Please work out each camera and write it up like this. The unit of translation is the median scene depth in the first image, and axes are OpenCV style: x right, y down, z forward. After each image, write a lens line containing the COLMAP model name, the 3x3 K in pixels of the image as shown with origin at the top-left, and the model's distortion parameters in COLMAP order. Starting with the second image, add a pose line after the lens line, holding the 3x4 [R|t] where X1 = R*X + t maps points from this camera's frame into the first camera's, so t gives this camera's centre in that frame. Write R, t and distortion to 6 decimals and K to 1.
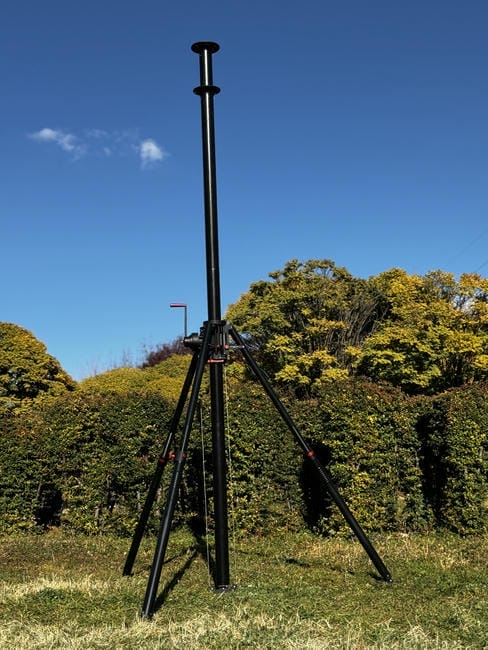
lens RADIAL K [[894.6, 0, 245.5], [0, 894.6, 327.2], [0, 0, 1]] dist [0.112701, 0.000000]
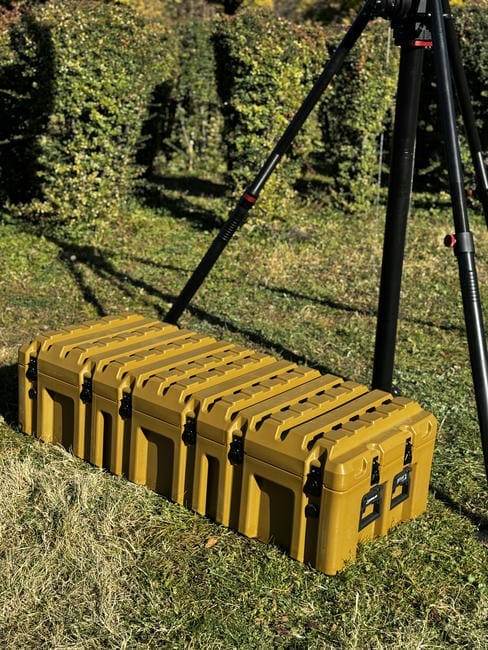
lens RADIAL K [[894.6, 0, 243.8], [0, 894.6, 324.9], [0, 0, 1]] dist [0.112701, 0.000000]
pose [[0.843387, -0.124509, 0.522682, -0.286734], [-0.130233, 0.896404, 0.423674, -0.020673], [-0.521285, -0.425391, 0.739800, 0.357651]]
